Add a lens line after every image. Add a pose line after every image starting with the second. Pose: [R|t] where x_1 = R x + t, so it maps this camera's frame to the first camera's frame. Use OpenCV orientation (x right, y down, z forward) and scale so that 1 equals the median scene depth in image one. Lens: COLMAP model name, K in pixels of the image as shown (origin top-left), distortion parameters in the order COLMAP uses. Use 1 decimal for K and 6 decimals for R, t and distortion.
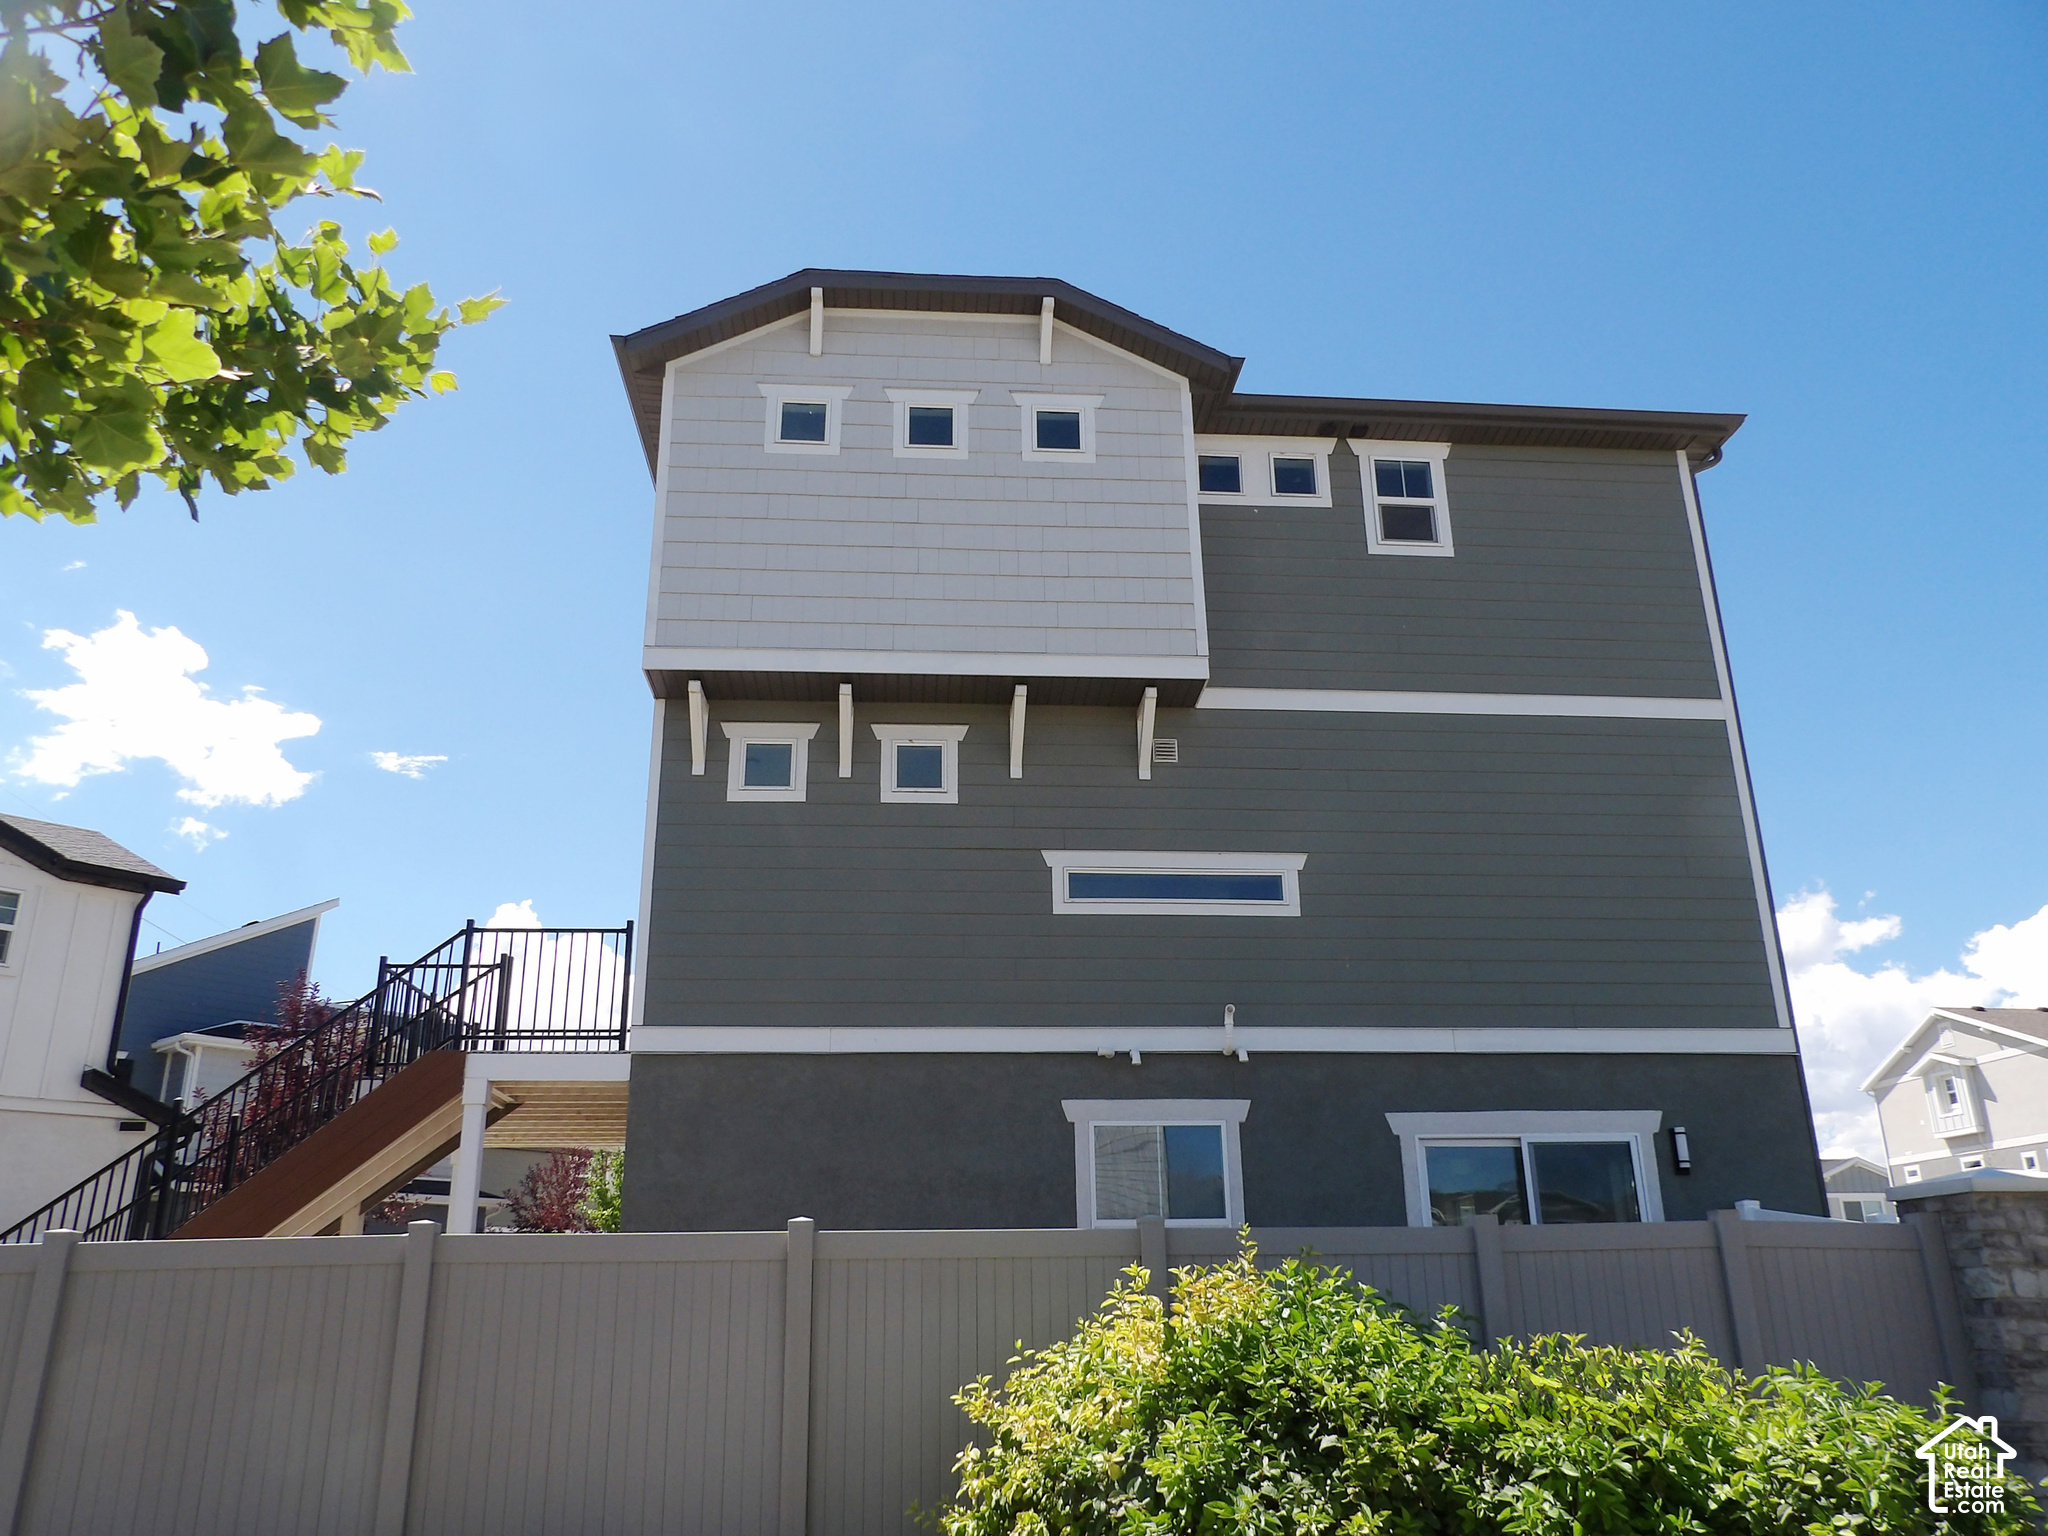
lens RADIAL K [[1452.1, 0, 1030.7], [0, 1452.1, 786.4], [0, 0, 1]] dist [-0.033235, 0.032640]
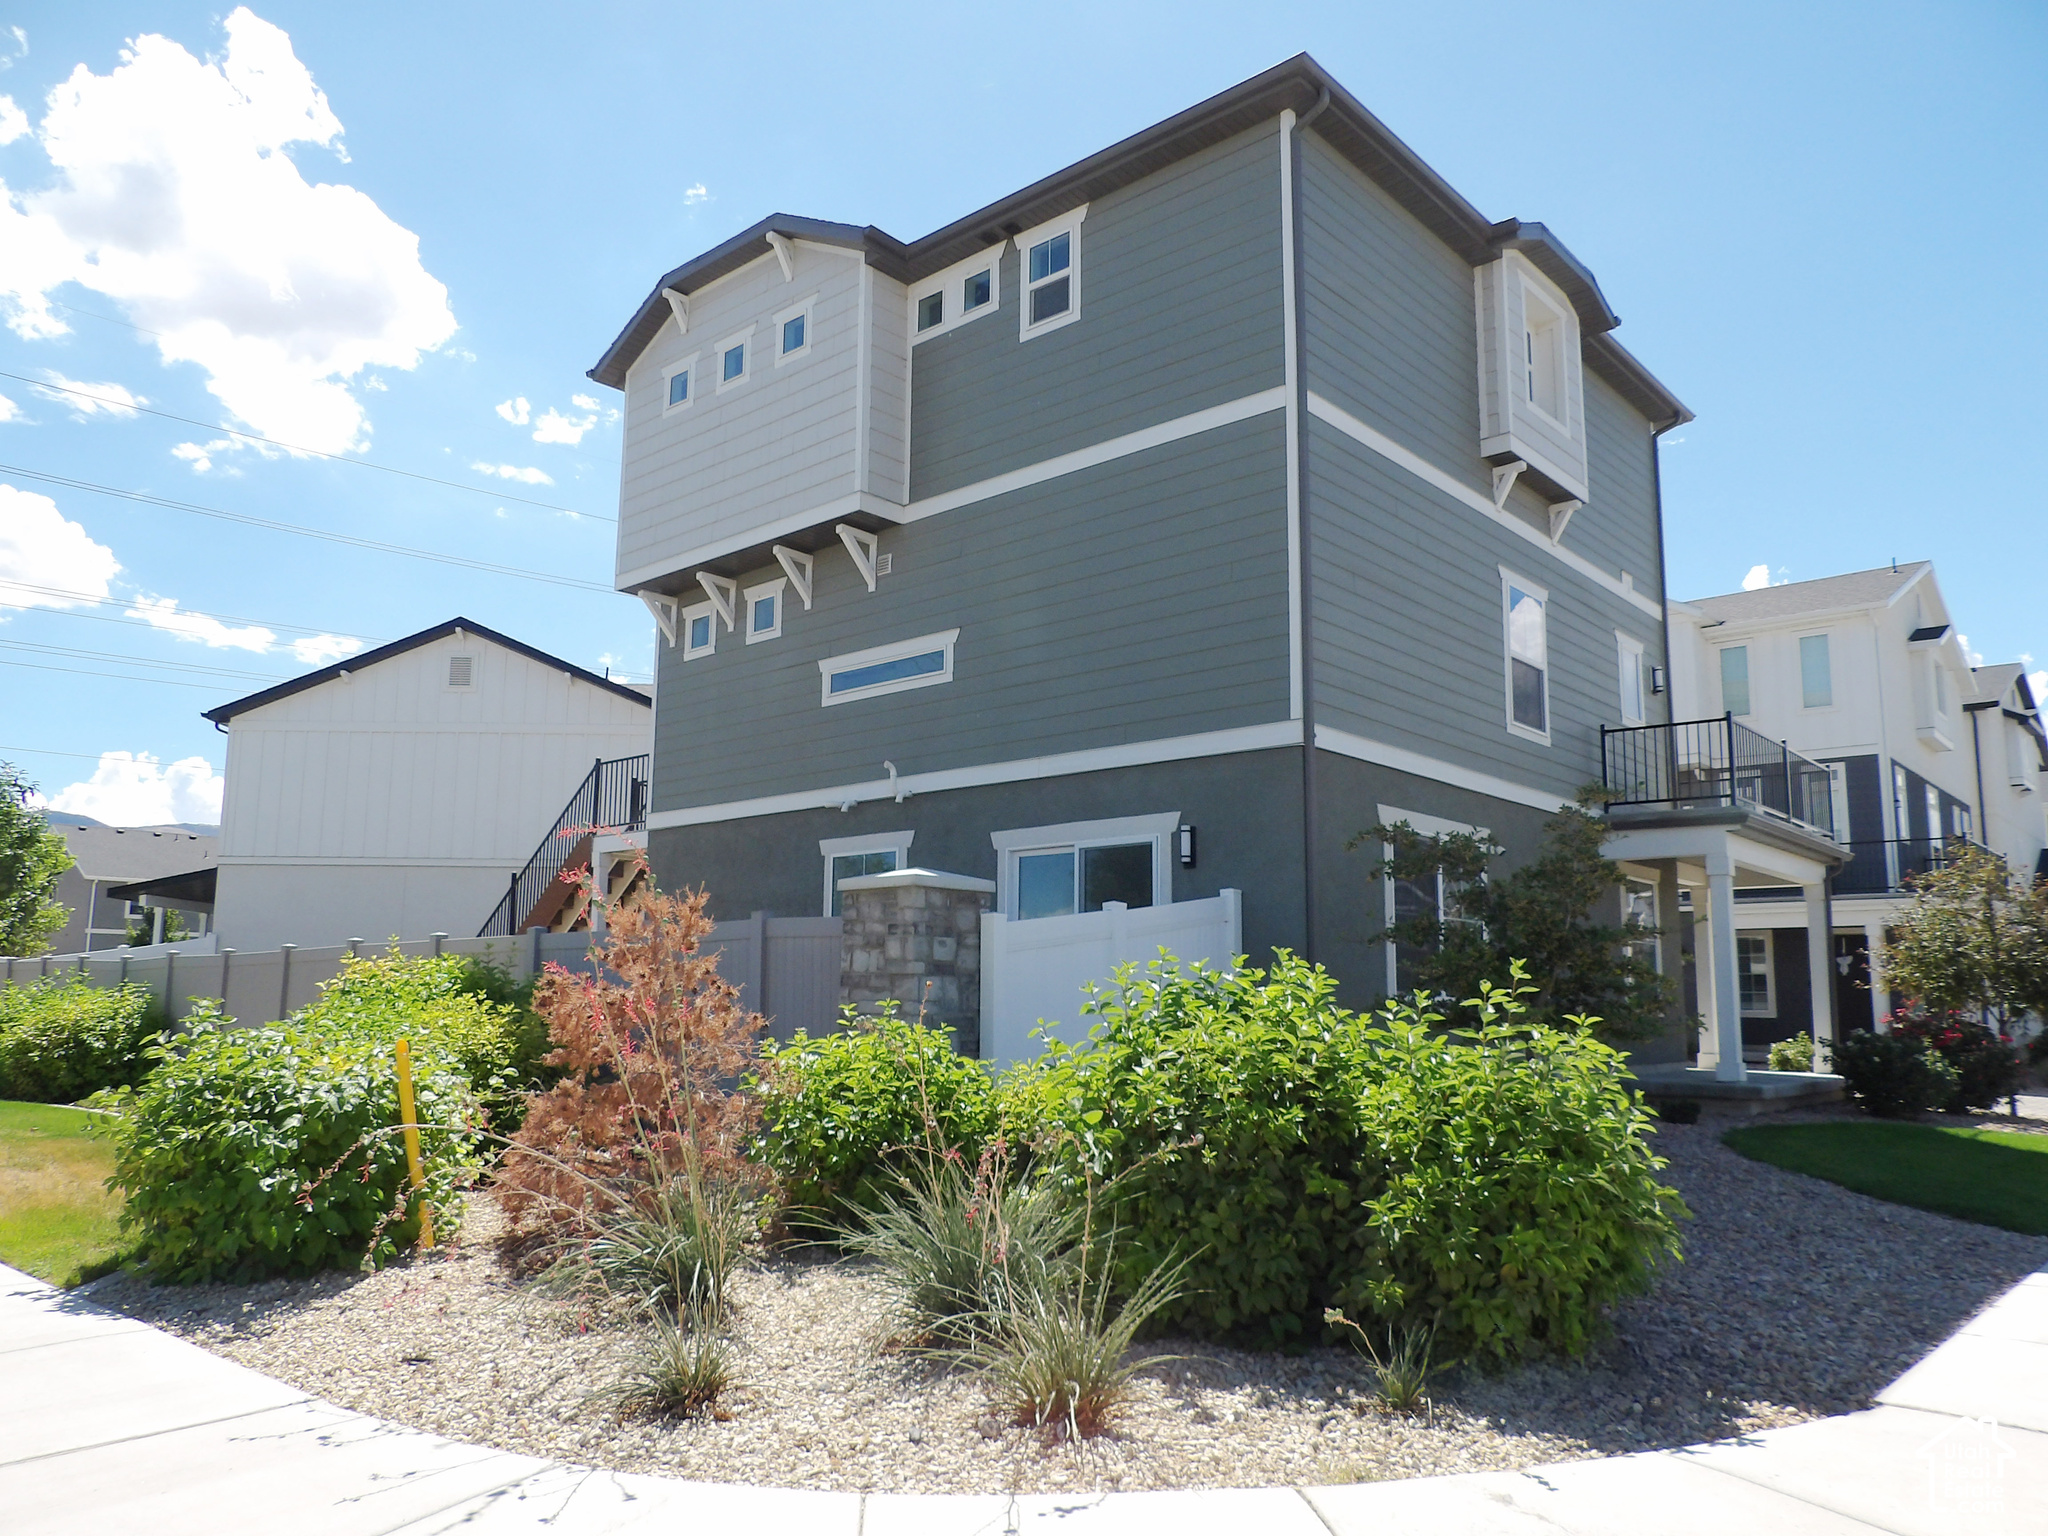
lens RADIAL K [[1452.1, 0, 1030.7], [0, 1452.1, 786.4], [0, 0, 1]] dist [-0.033235, 0.032640]
pose [[0.697566, -0.091135, -0.710701, 1.081824], [0.230411, 0.967727, 0.102059, 0.063752], [0.678463, -0.234946, 0.696052, 0.153797]]
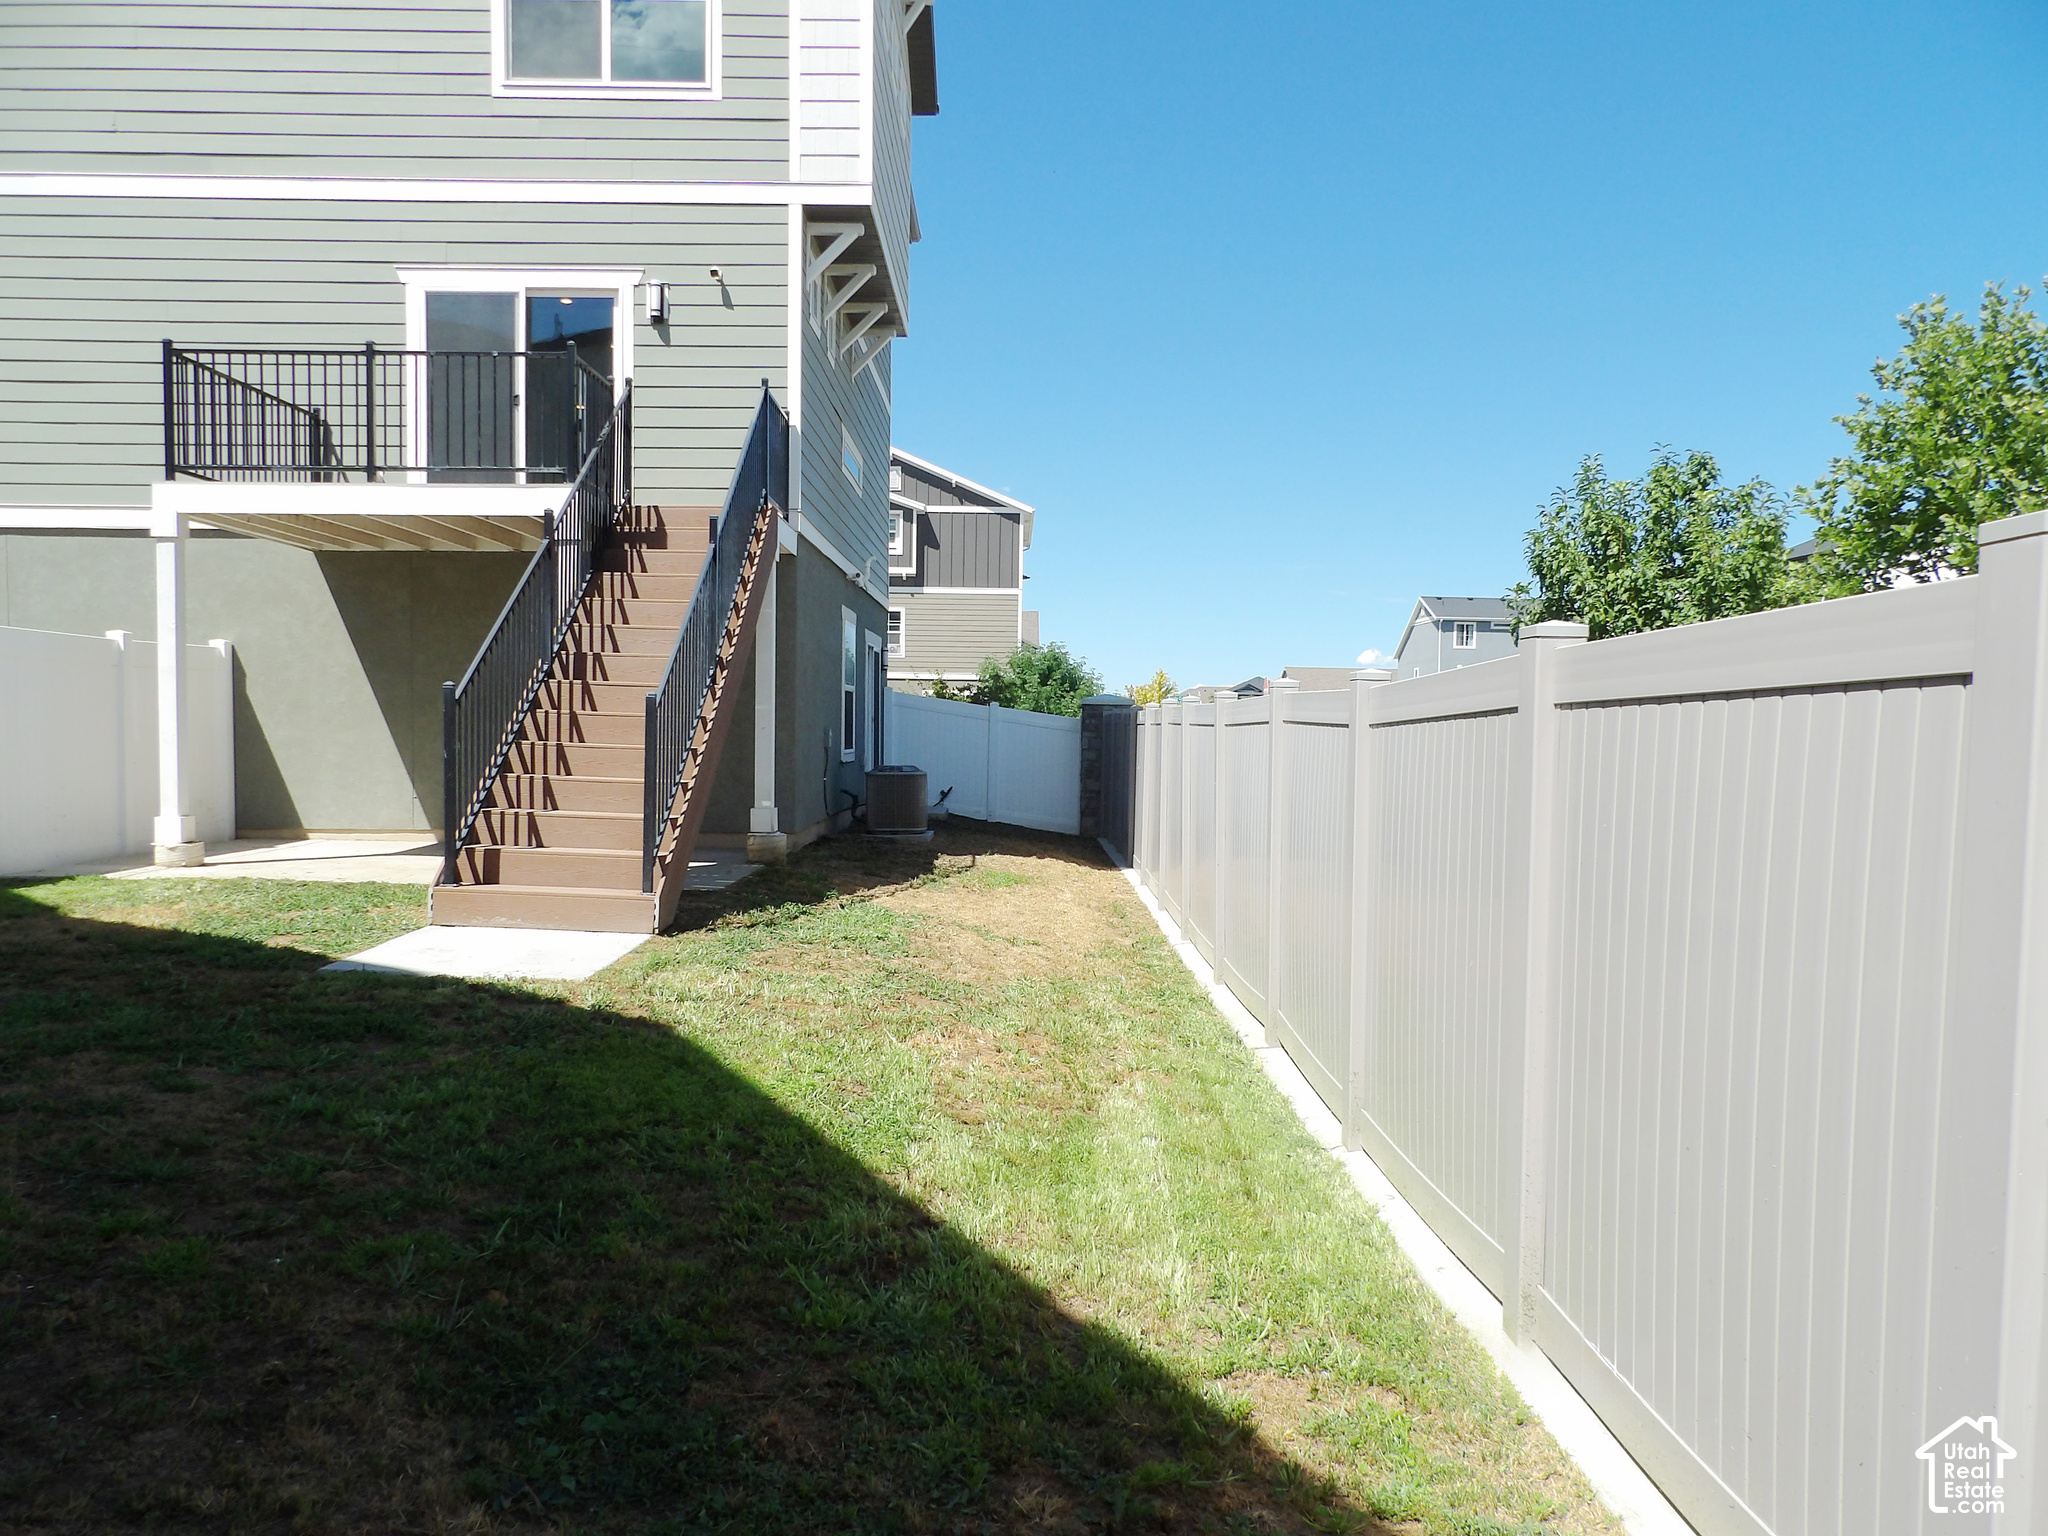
lens RADIAL K [[1452.1, 0, 1030.7], [0, 1452.1, 786.4], [0, 0, 1]] dist [-0.033235, 0.032640]
pose [[0.061320, -0.029729, 0.997675, -1.320774], [-0.357354, 0.932643, 0.049755, 0.227405], [-0.931954, -0.359574, 0.046566, 0.633818]]
